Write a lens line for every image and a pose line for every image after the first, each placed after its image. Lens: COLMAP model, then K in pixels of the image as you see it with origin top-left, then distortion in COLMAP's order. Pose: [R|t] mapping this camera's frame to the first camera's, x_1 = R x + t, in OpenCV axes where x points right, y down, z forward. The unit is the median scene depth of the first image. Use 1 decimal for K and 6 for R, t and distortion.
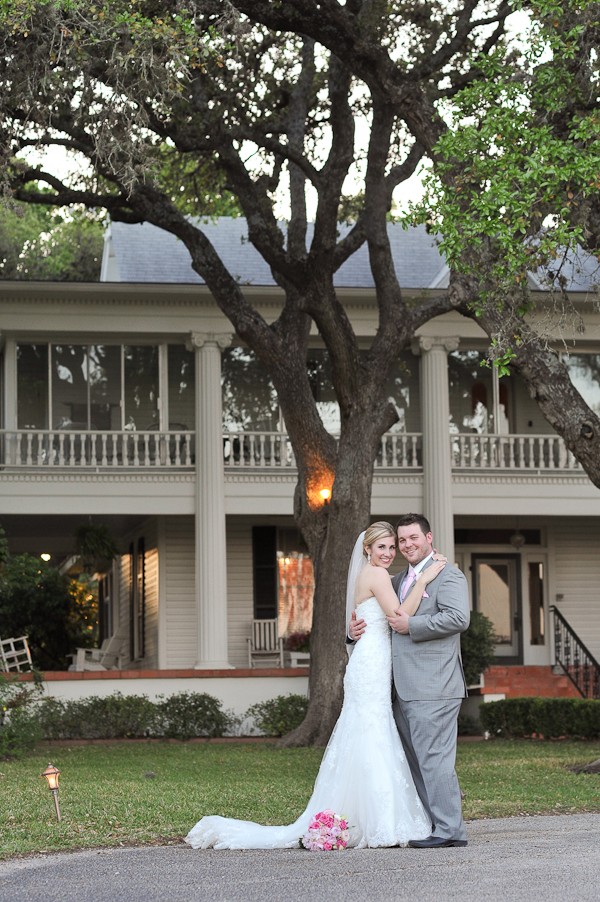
lens RADIAL K [[2349.7, 0, 300.0], [0, 2349.7, 451.0], [0, 0, 1]] dist [-0.095000, 0.528364]
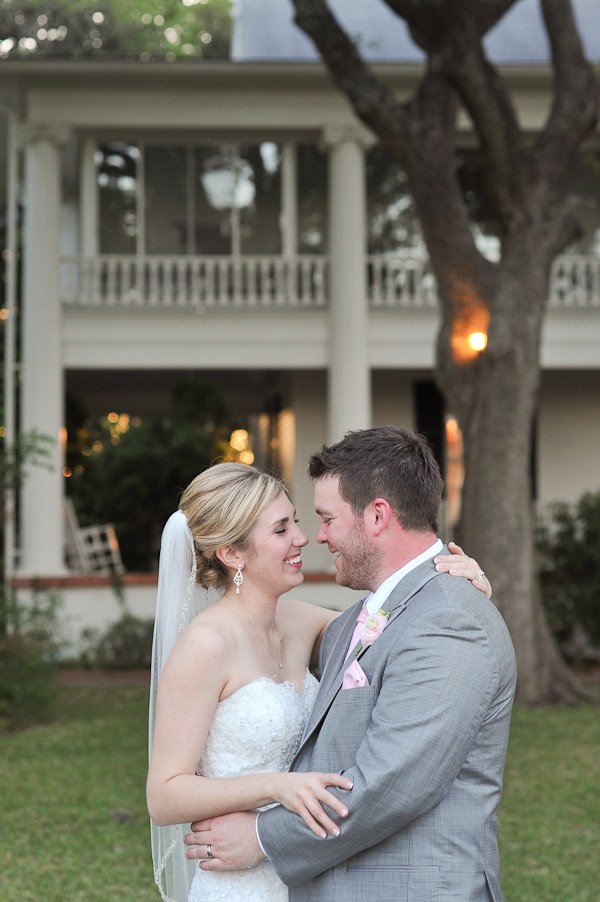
lens RADIAL K [[2349.7, 0, 300.0], [0, 2349.7, 451.0], [0, 0, 1]] dist [-0.095000, 0.528364]
pose [[0.994483, -0.002351, -0.104867, 0.029119], [0.009697, 0.997528, 0.069595, 0.001471], [0.104444, -0.070228, 0.992048, 0.273233]]
